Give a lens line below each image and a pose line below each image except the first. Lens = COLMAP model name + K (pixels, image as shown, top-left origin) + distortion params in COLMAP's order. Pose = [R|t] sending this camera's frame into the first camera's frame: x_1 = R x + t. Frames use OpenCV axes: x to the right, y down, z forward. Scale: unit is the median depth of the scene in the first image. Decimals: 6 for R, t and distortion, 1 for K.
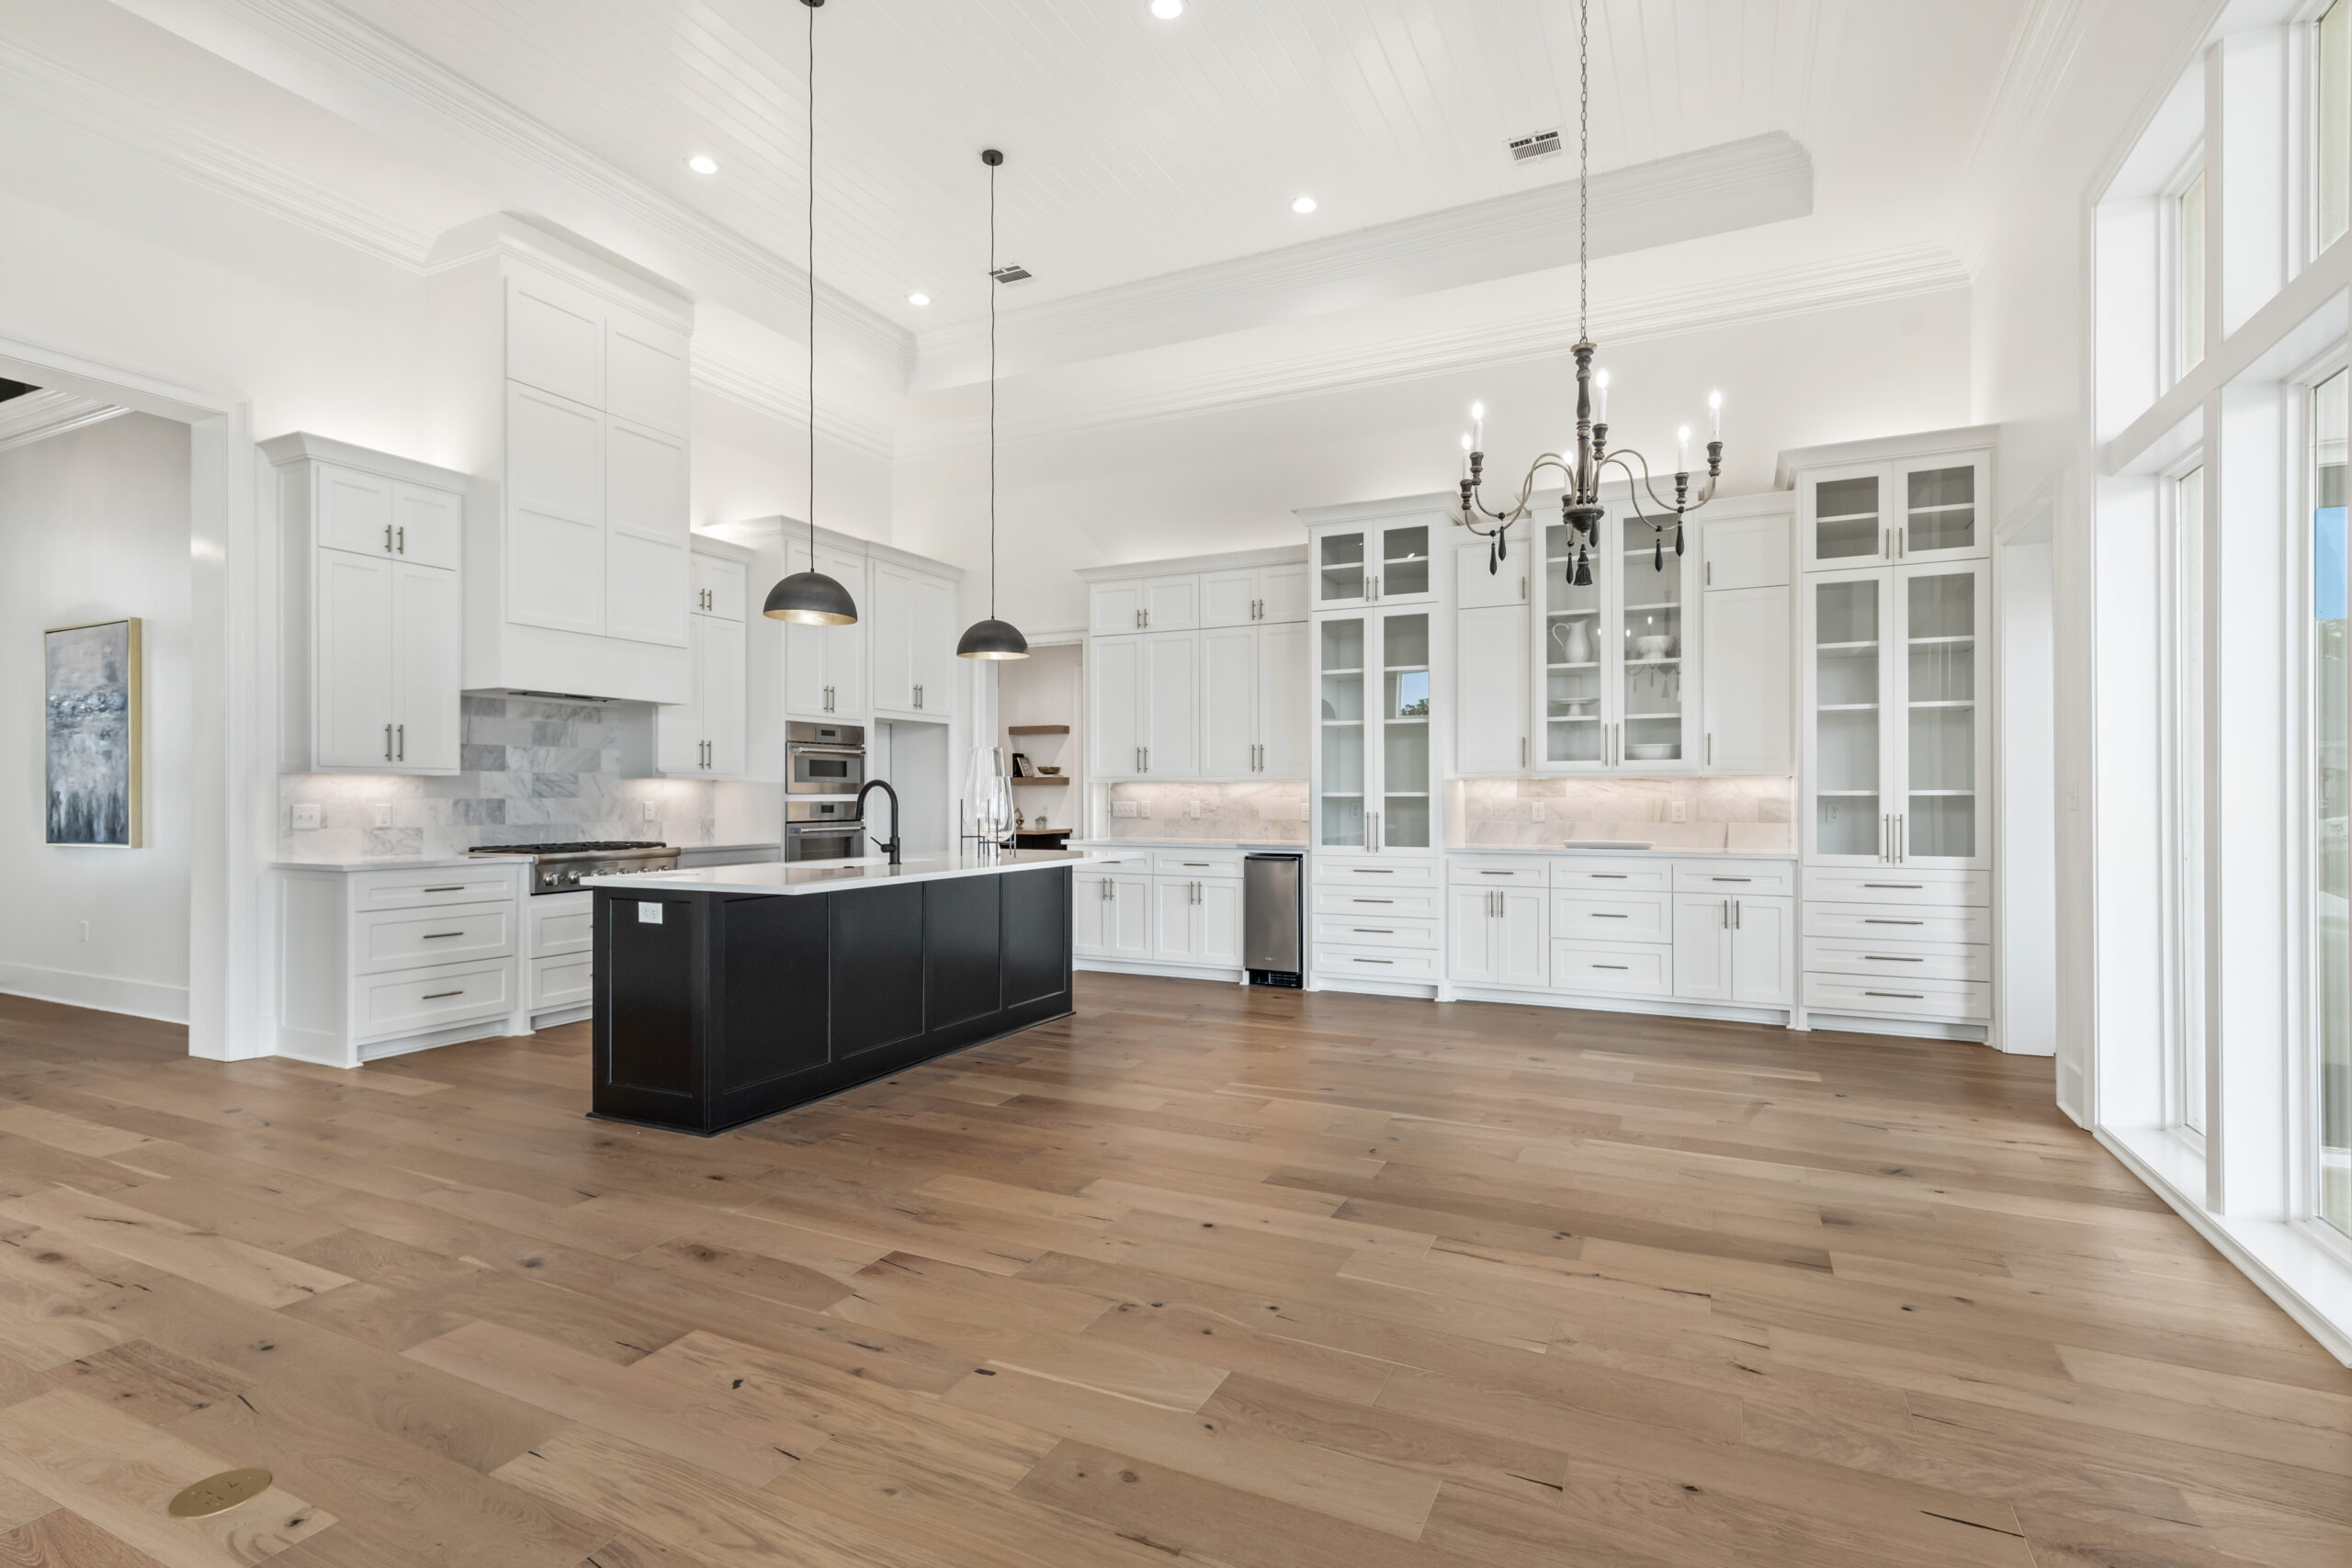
lens RADIAL K [[1123.8, 0, 1165.7], [0, 1123.8, 794.6], [0, 0, 1]] dist [0.007105, -0.000246]
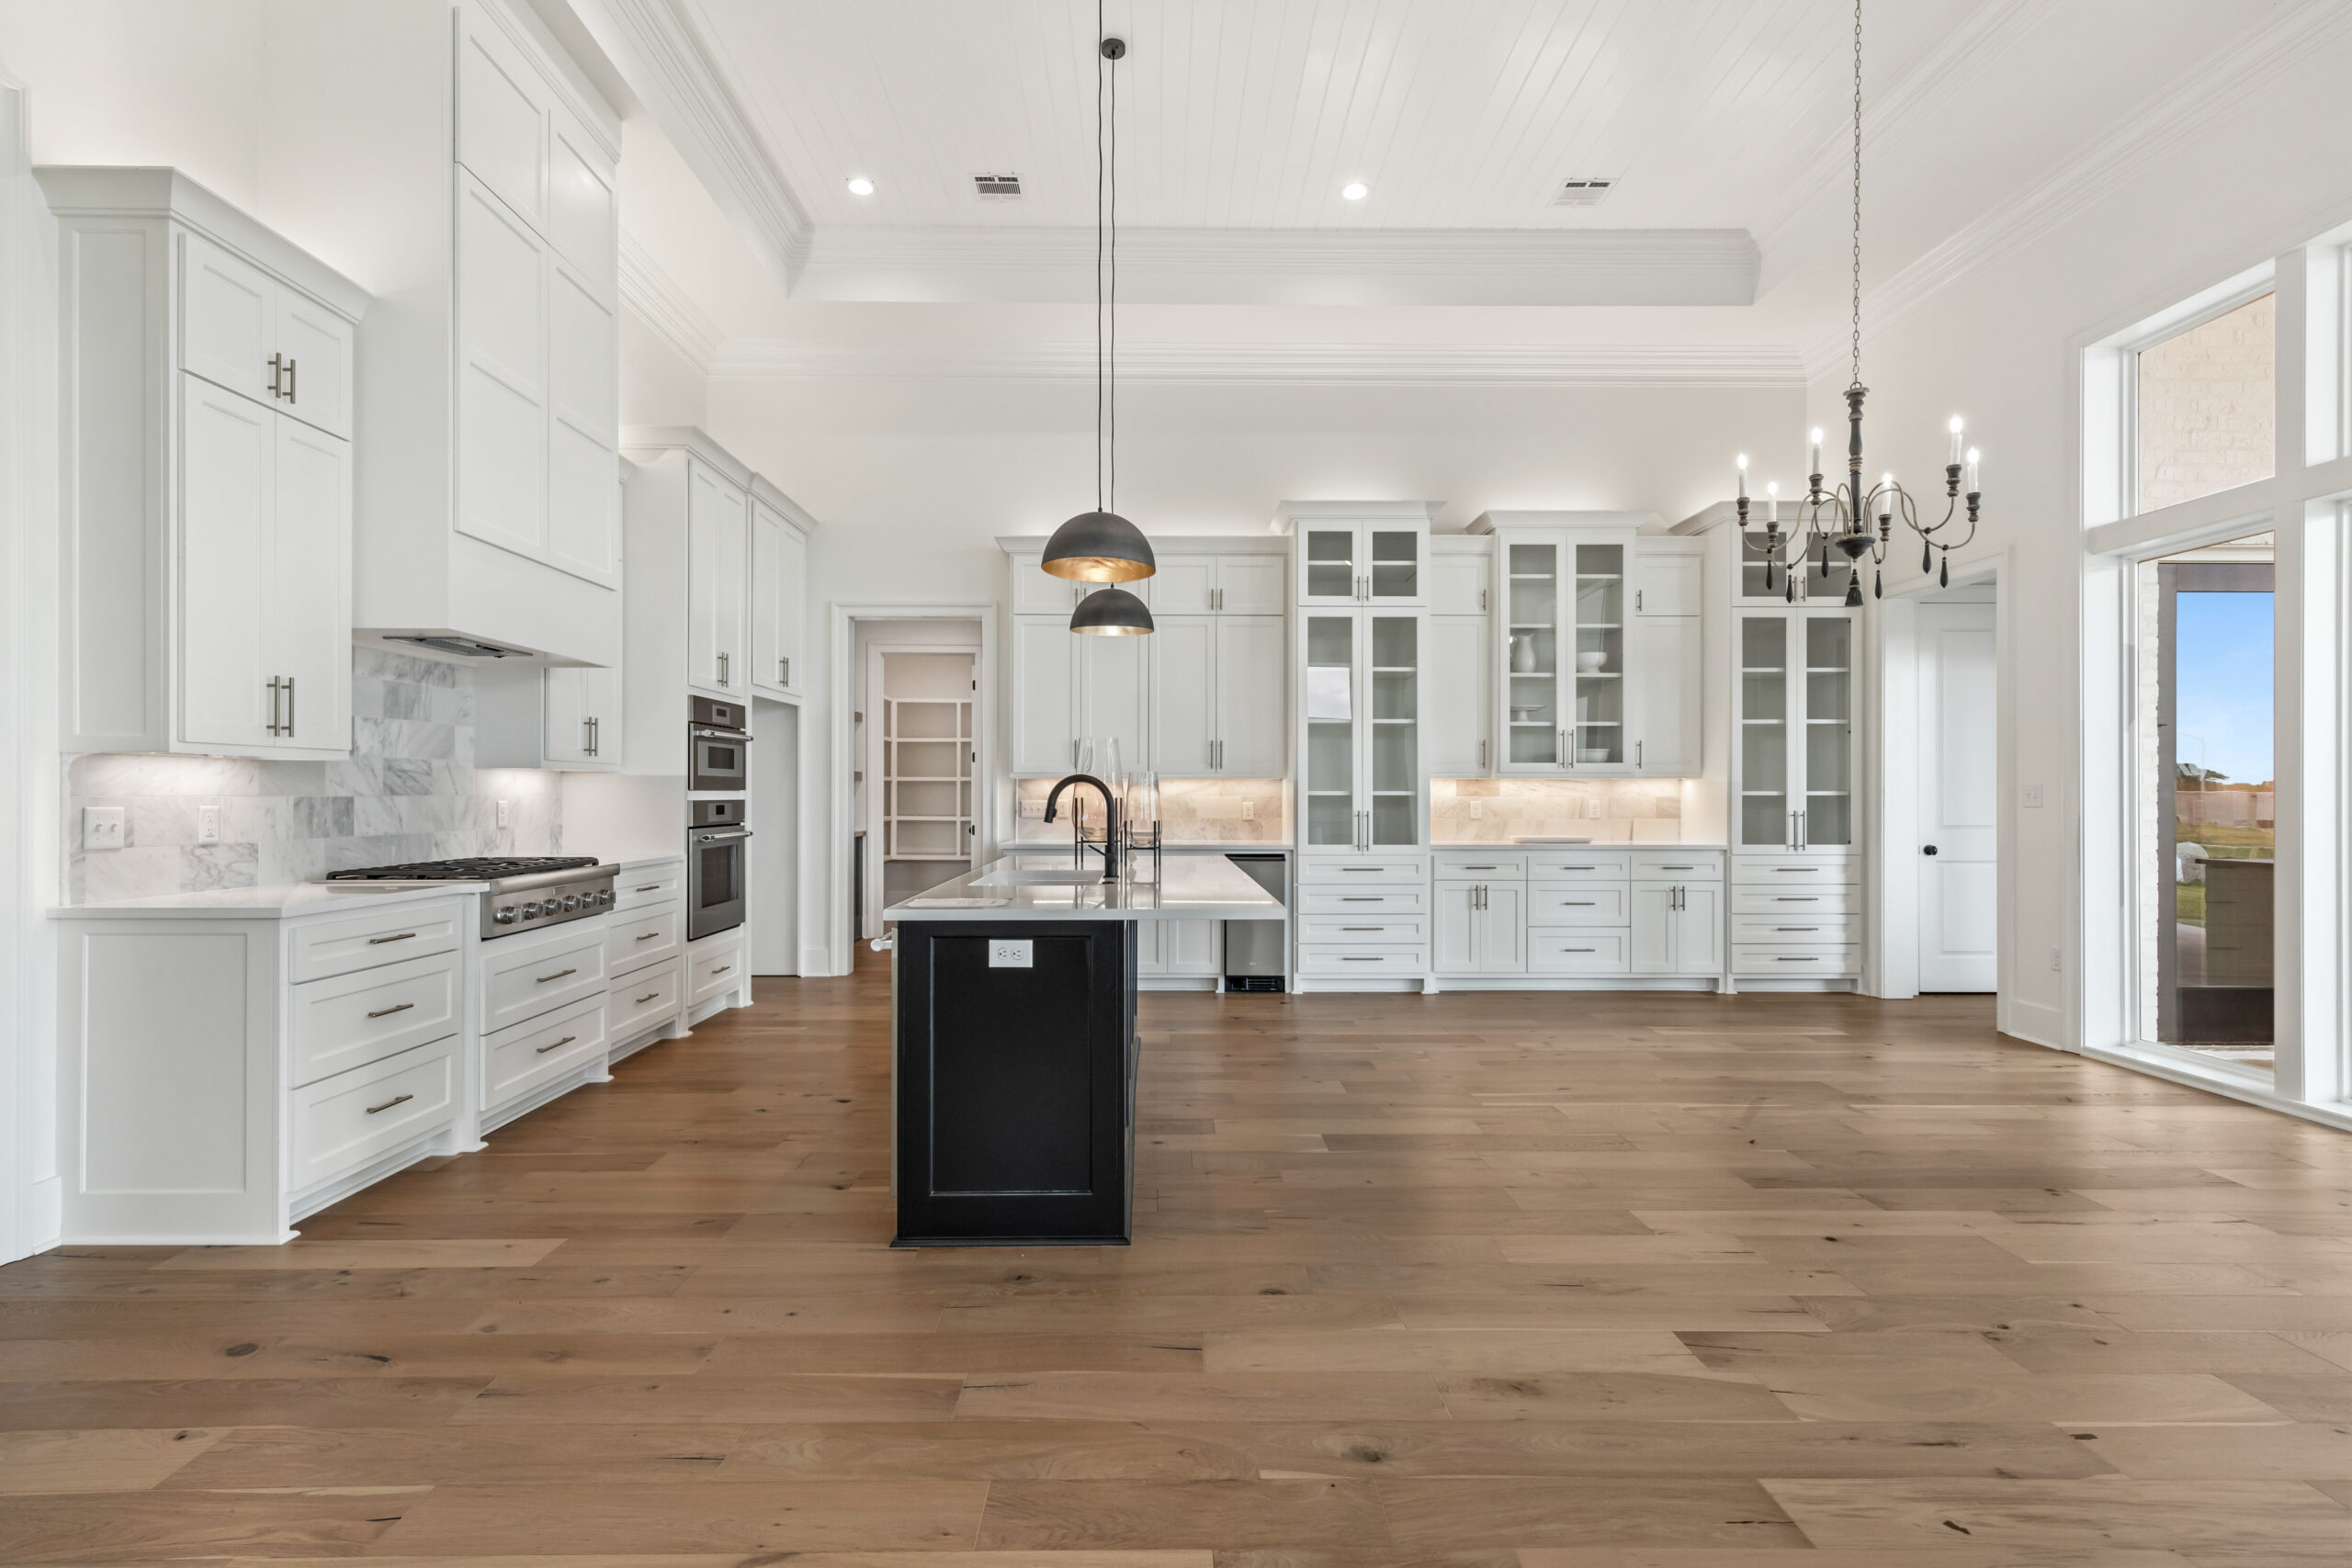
lens RADIAL K [[1123.8, 0, 1165.7], [0, 1123.8, 794.6], [0, 0, 1]] dist [0.007105, -0.000246]
pose [[0.891968, 0.001989, 0.452093, -0.482560], [-0.003011, 0.999994, 0.001541, -0.000083], [-0.452088, -0.002735, 0.891969, 0.207042]]
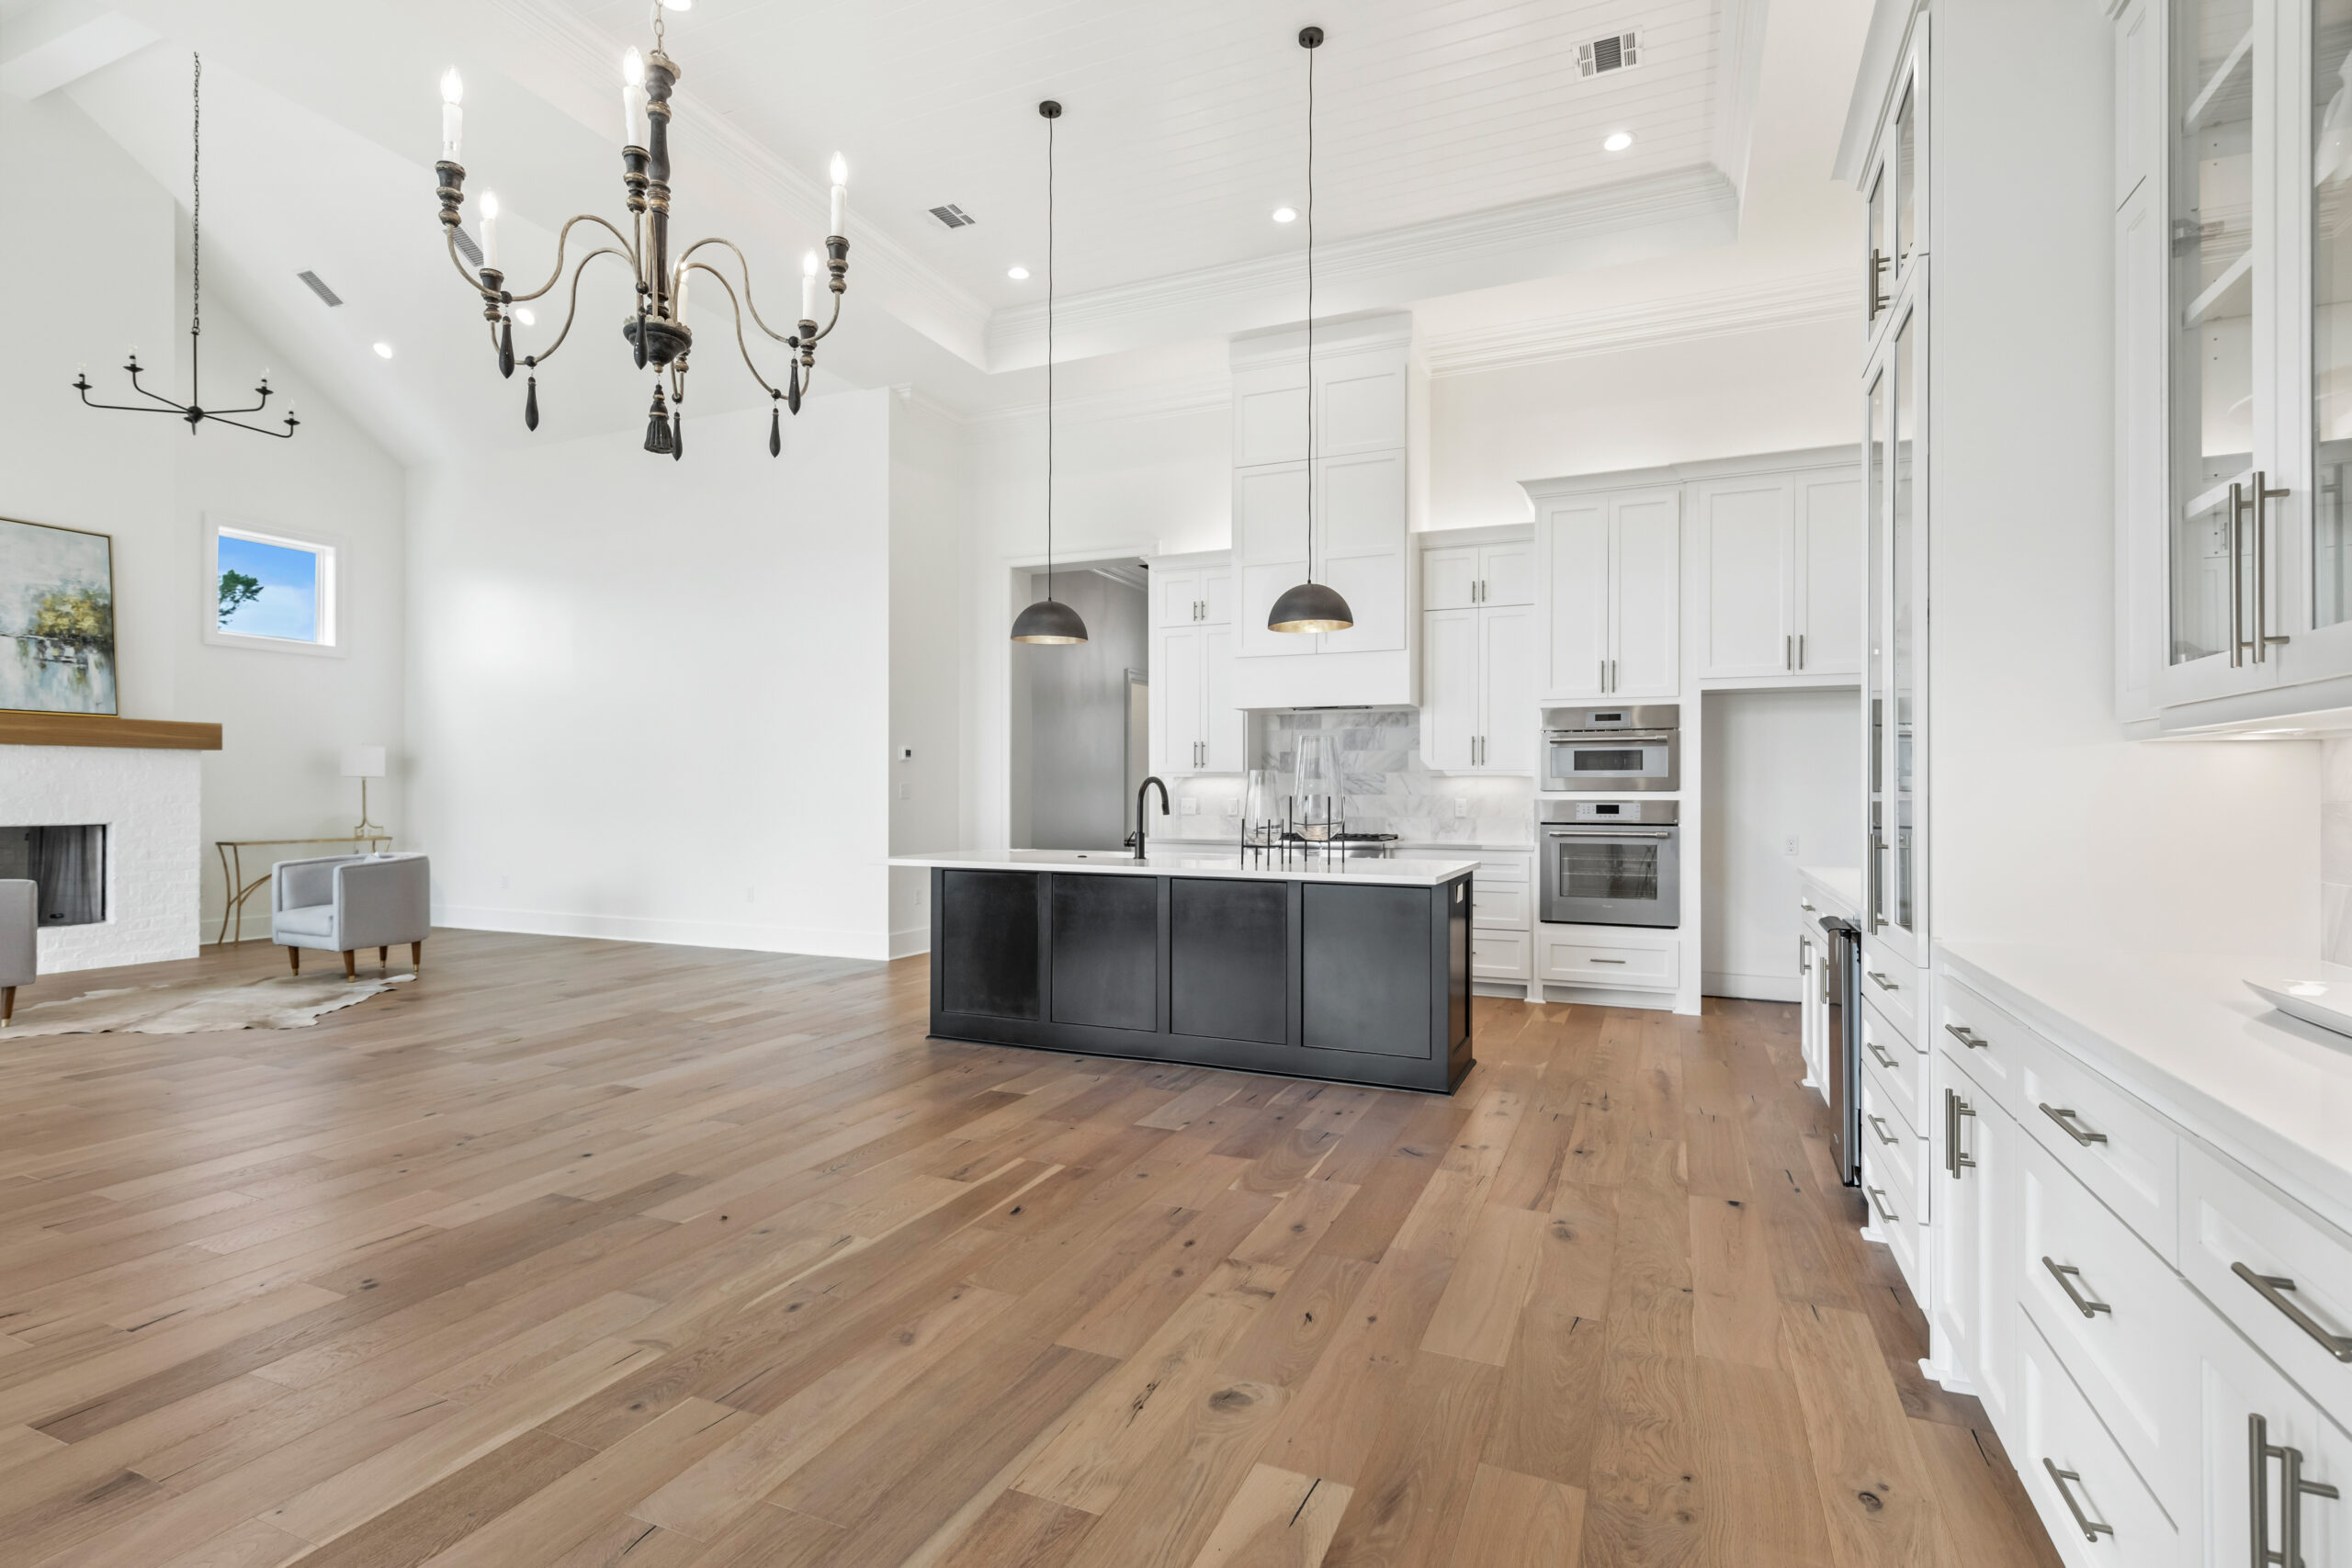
lens RADIAL K [[1121.7, 0, 1173.2], [0, 1121.7, 786.7], [0, 0, 1]] dist [-0.001271, 0.000136]
pose [[0.043799, -0.006146, -0.999021, 0.653493], [-0.000453, 0.999981, -0.006172, 0.002237], [0.999040, 0.000723, 0.043795, 0.823075]]
